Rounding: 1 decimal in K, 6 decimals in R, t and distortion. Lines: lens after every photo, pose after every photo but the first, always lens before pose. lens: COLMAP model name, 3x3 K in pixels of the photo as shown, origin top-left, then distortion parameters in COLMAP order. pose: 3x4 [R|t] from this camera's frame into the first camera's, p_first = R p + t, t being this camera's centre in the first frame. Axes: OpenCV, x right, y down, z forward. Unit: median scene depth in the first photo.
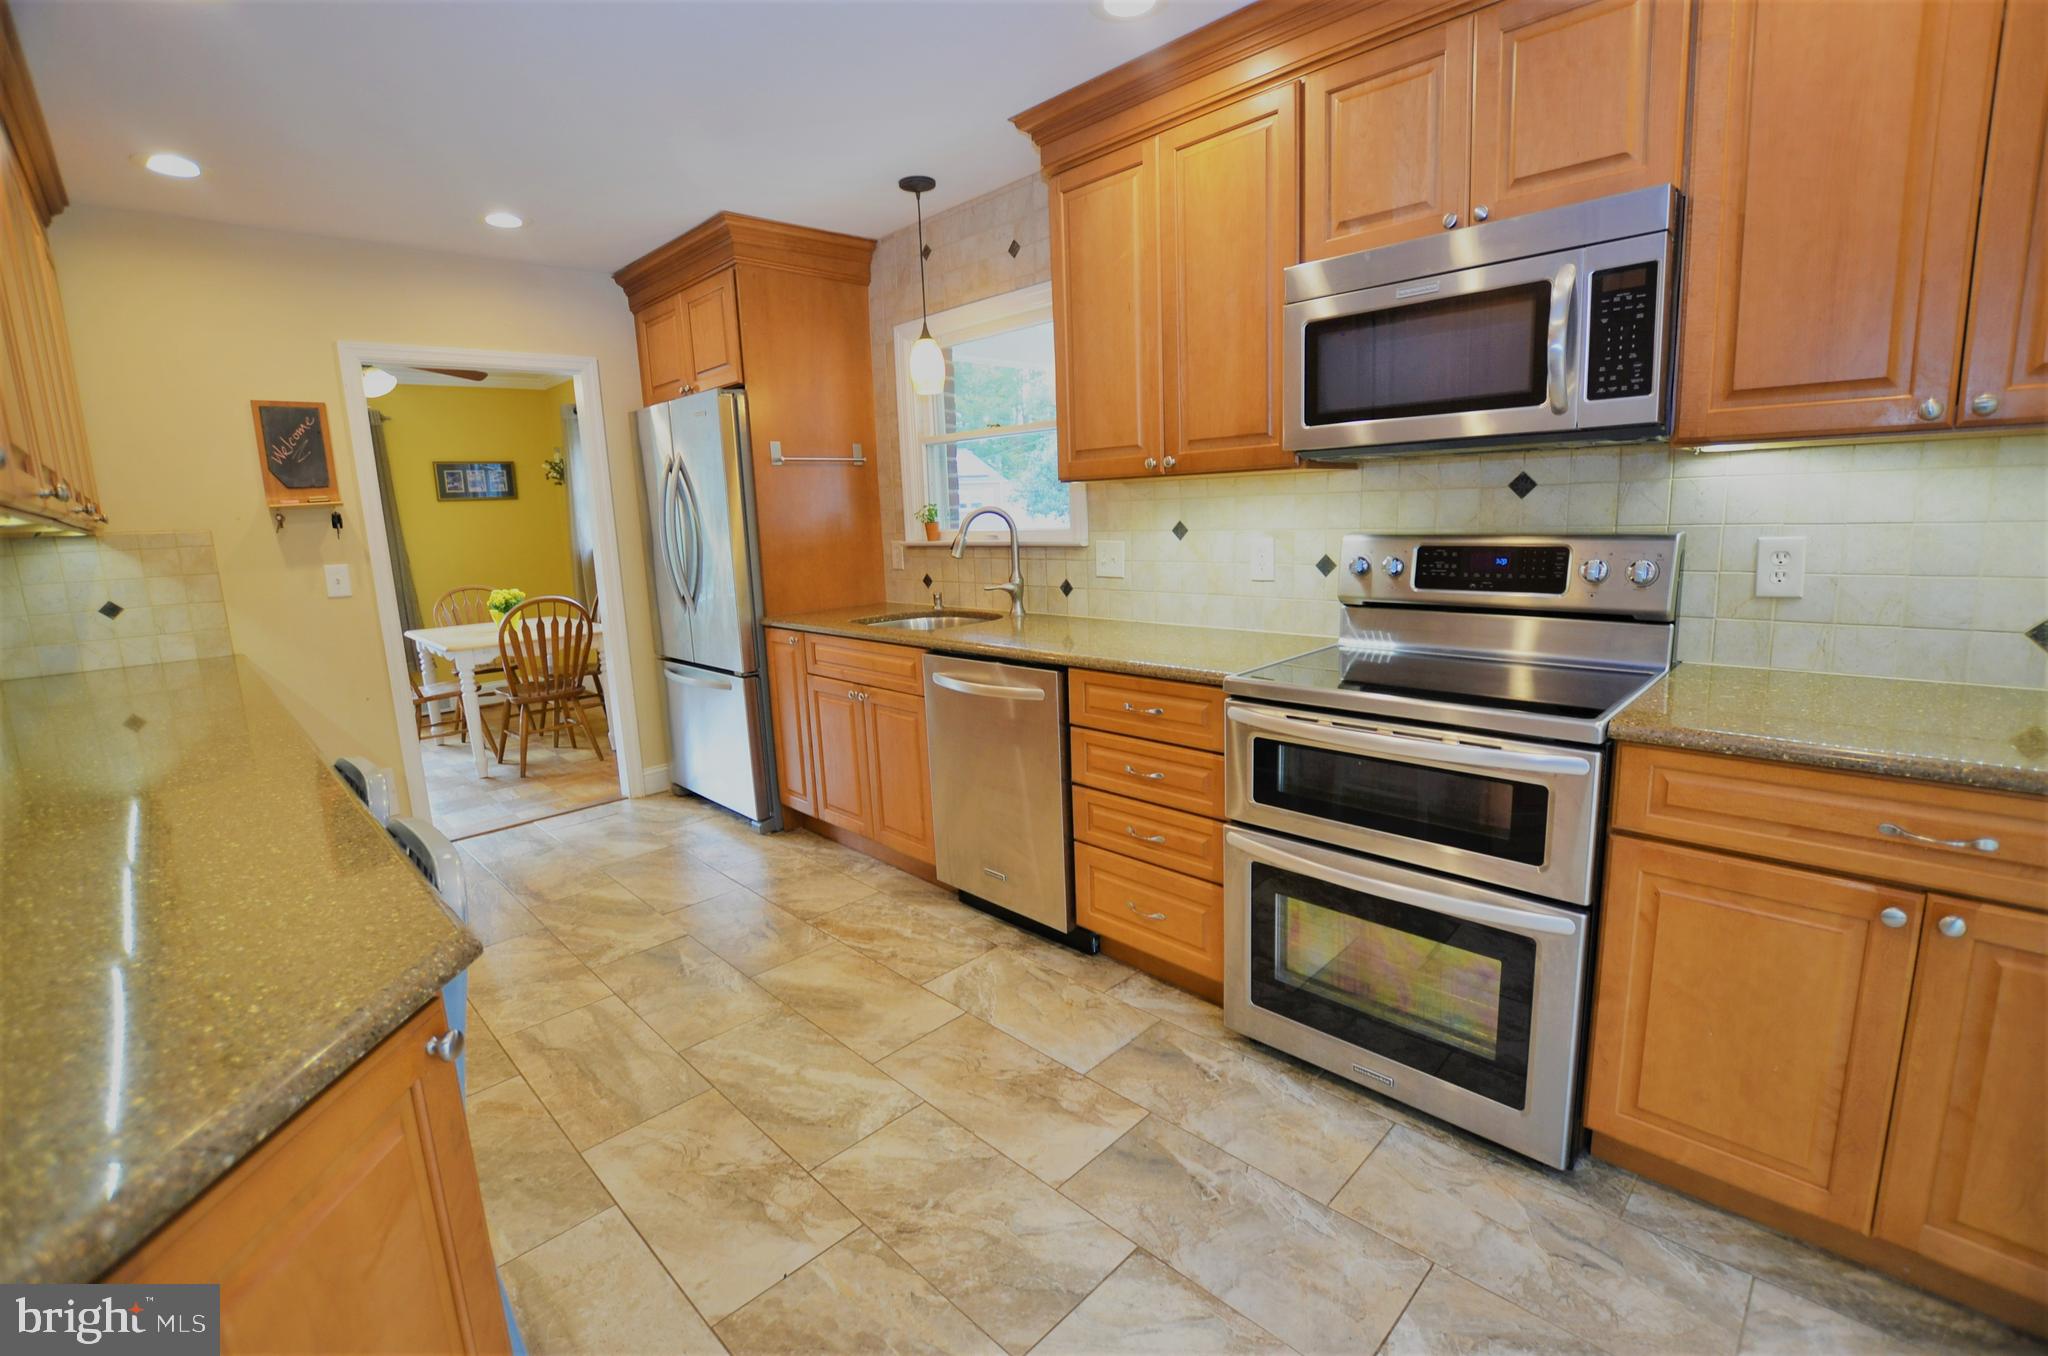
lens RADIAL K [[894.7, 0, 1032.4], [0, 894.7, 663.1], [0, 0, 1]] dist [-0.036973, 0.007078]
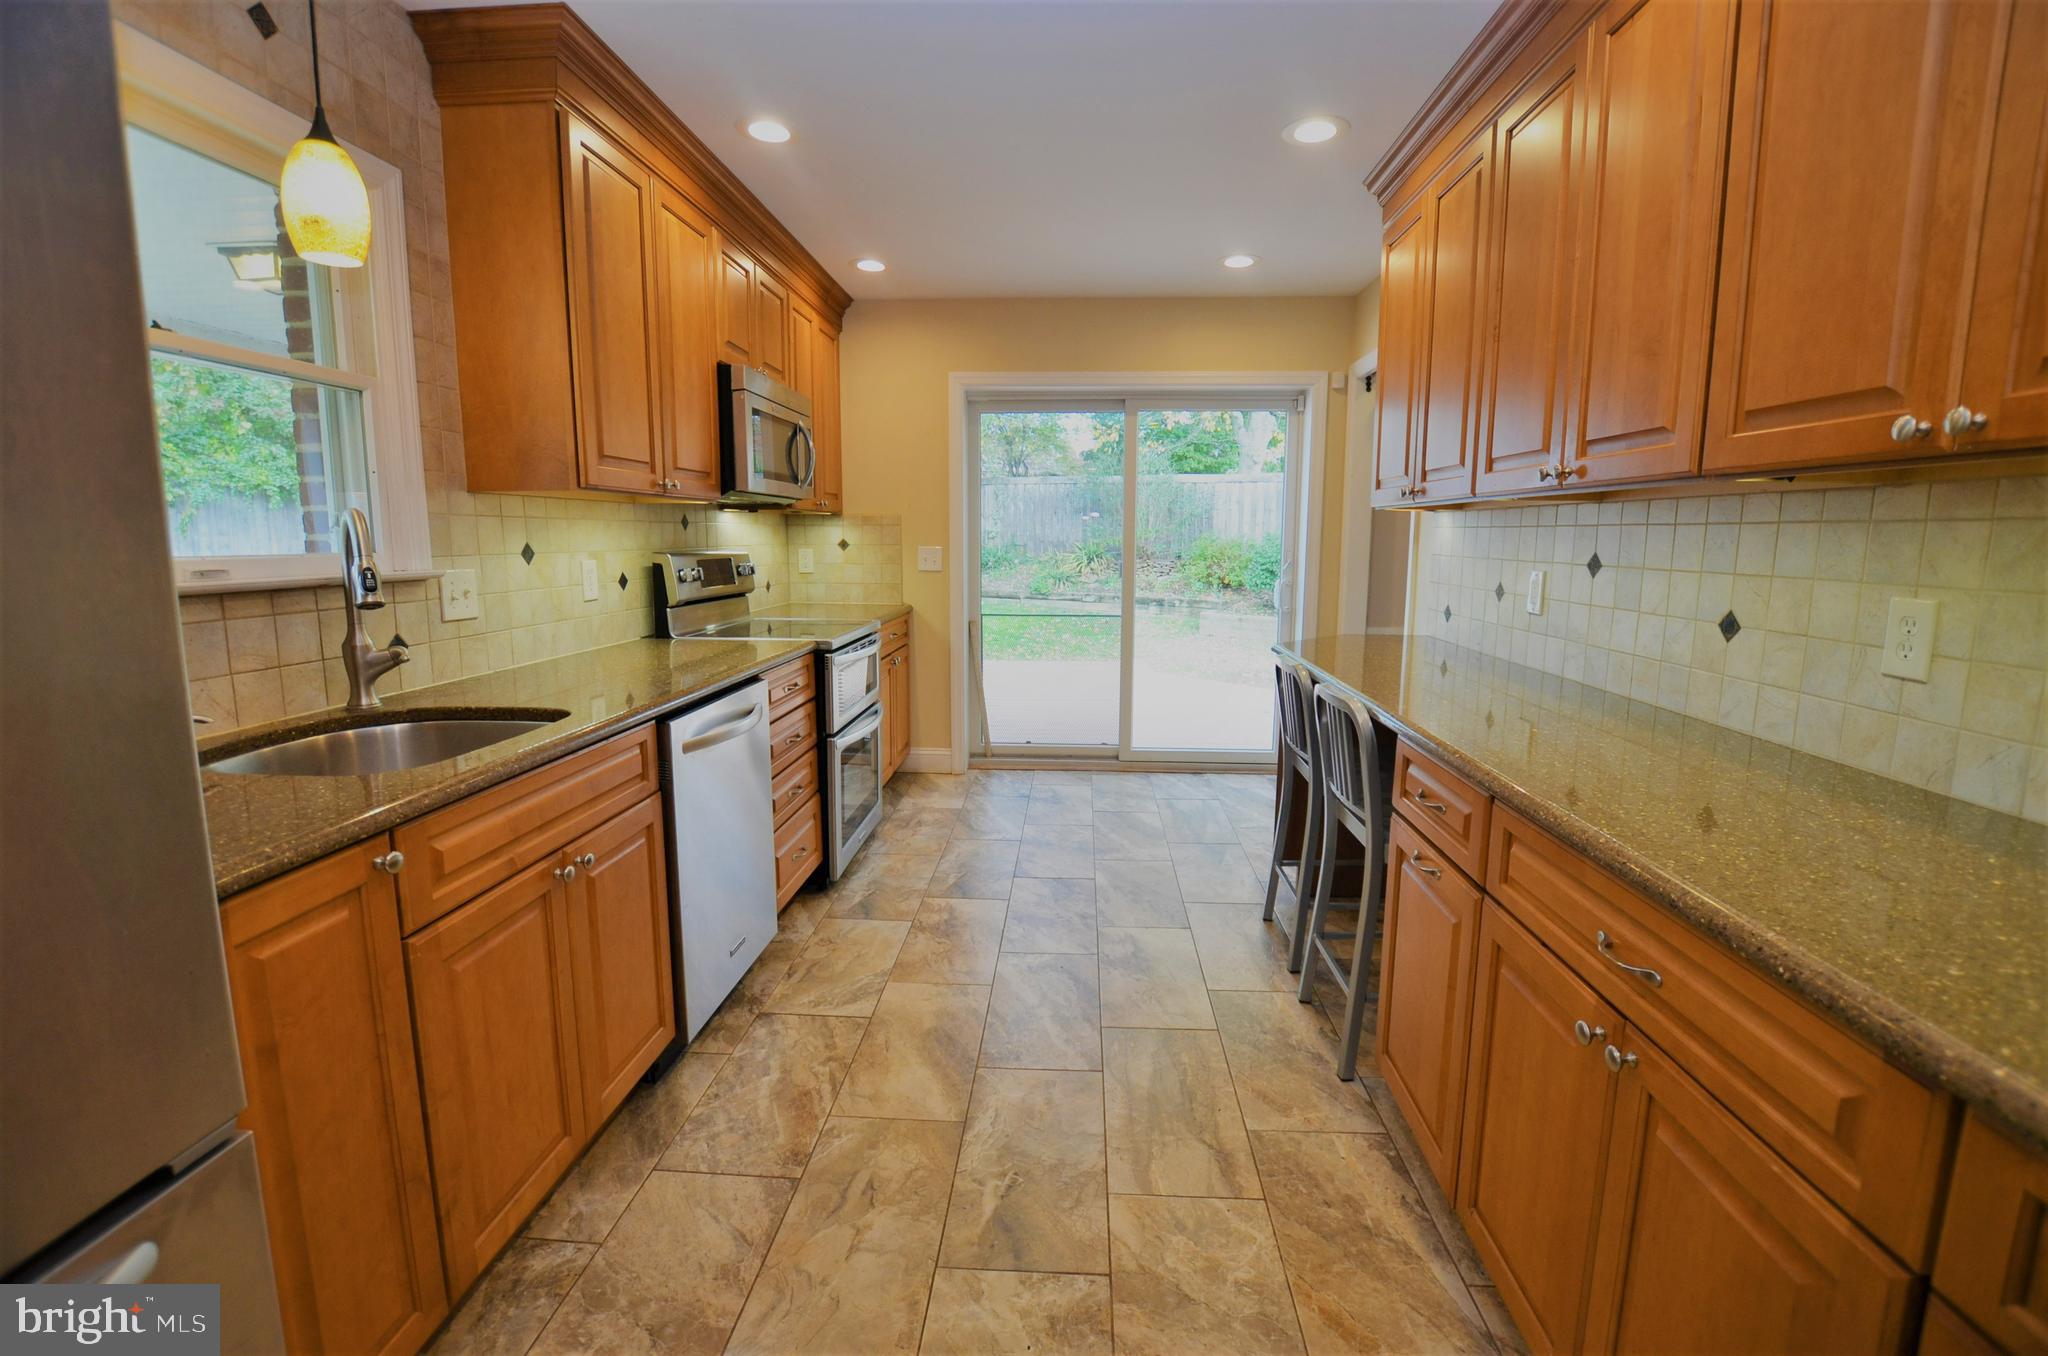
lens RADIAL K [[894.7, 0, 1032.4], [0, 894.7, 663.1], [0, 0, 1]] dist [-0.036973, 0.007078]
pose [[-0.663421, -0.070029, 0.744962, -0.807264], [0.147846, 0.963714, 0.222256, -0.164002], [-0.733495, 0.257589, -0.628994, 1.204692]]
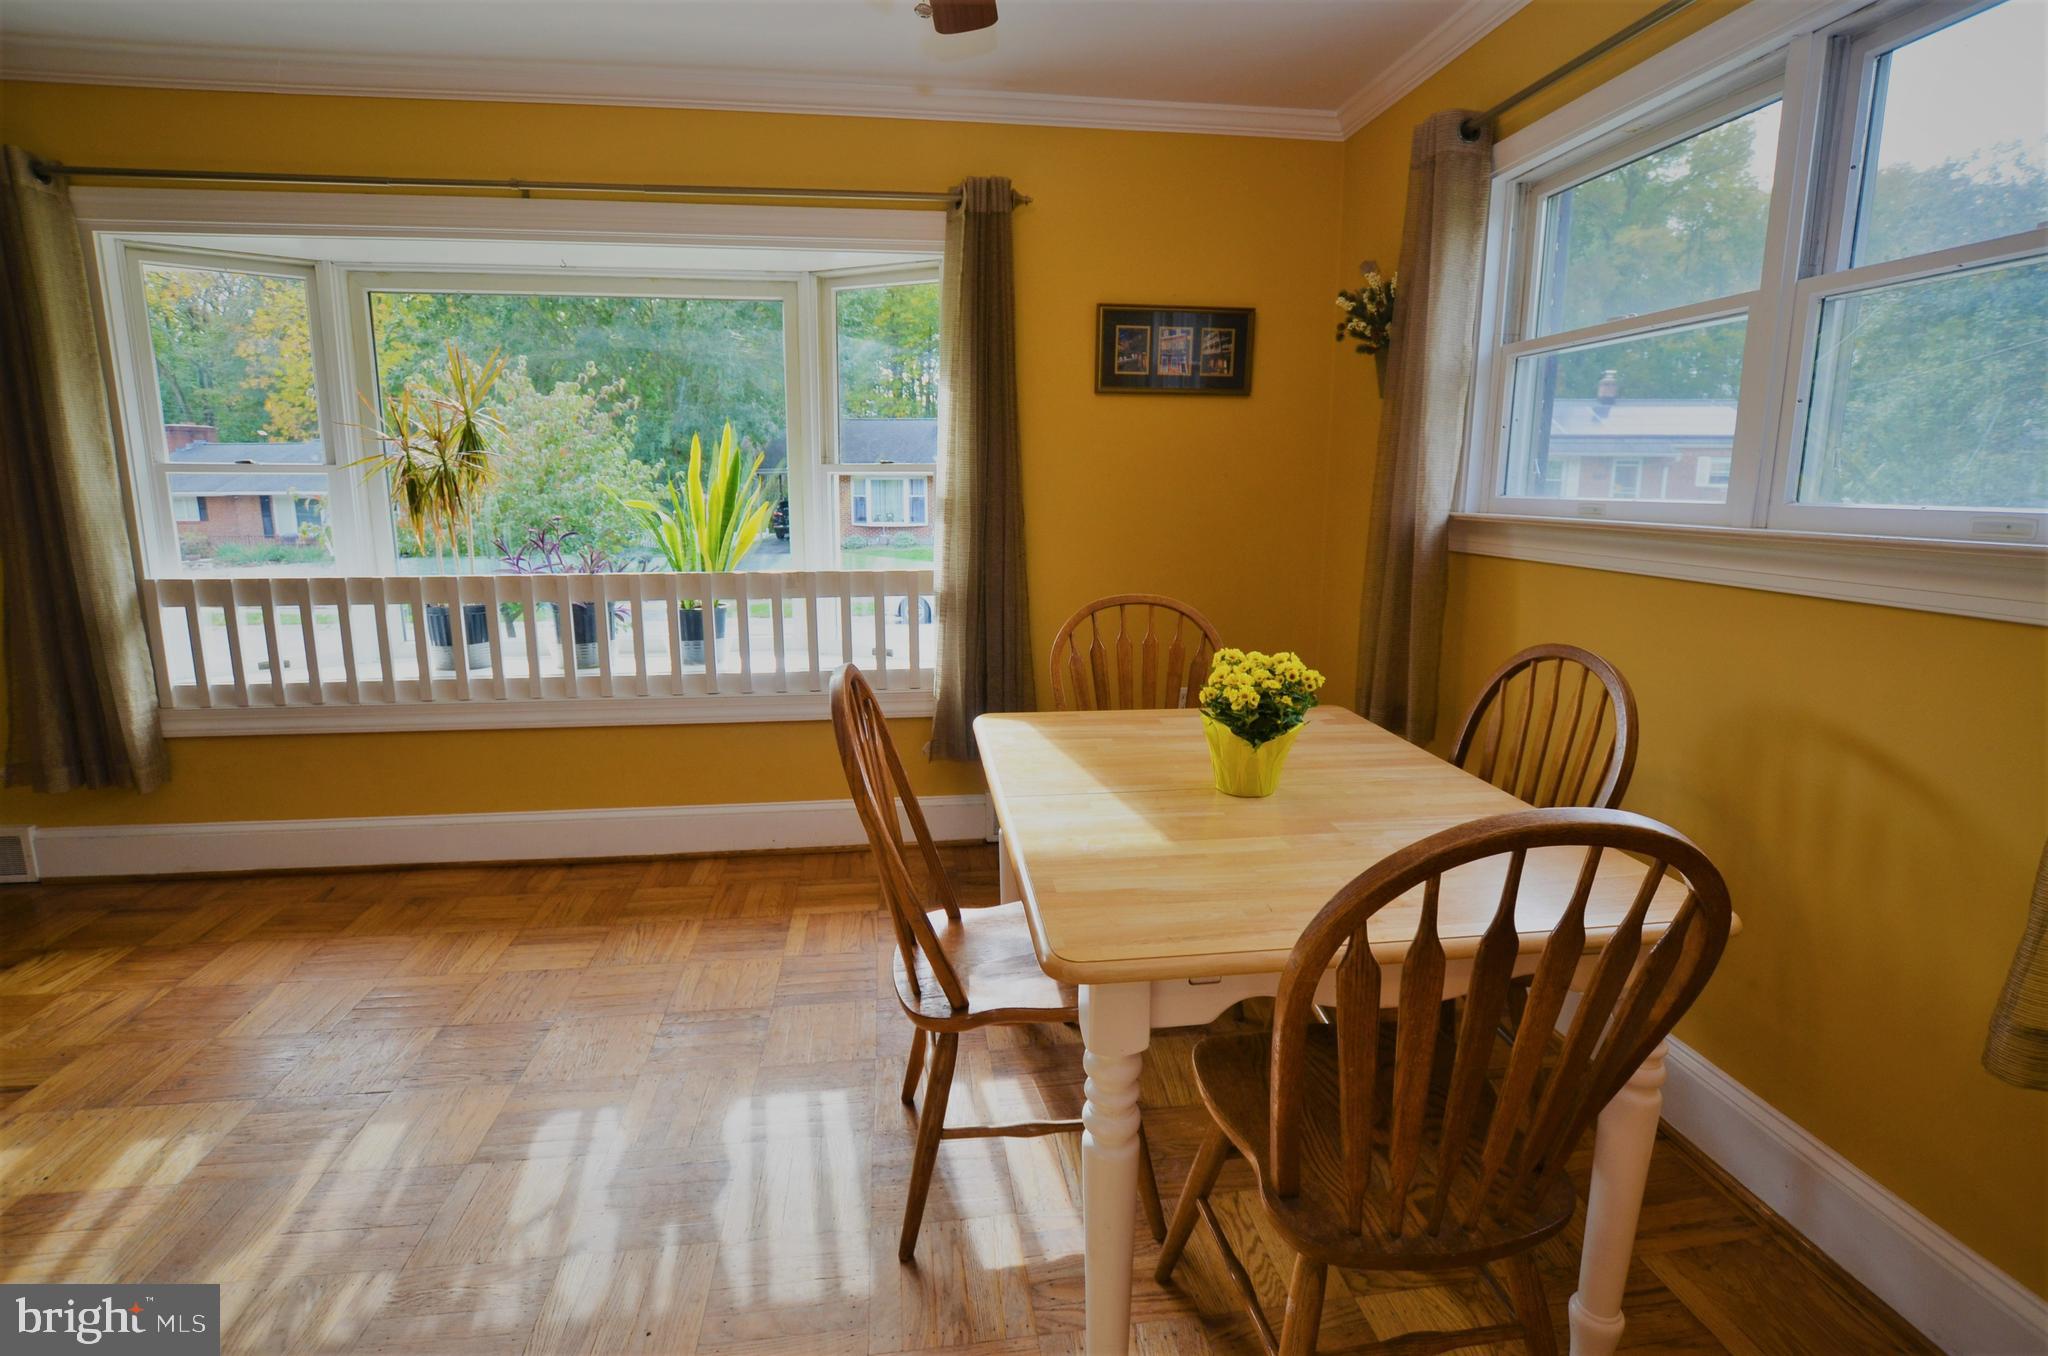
lens RADIAL K [[963.9, 0, 1031.0], [0, 963.9, 664.8], [0, 0, 1]] dist [-0.035991, 0.006531]
pose [[0.801254, 0.152867, -0.578467, -0.879203], [-0.138168, 0.987953, 0.069698, -0.168084], [0.582153, 0.024080, 0.812723, 1.298149]]
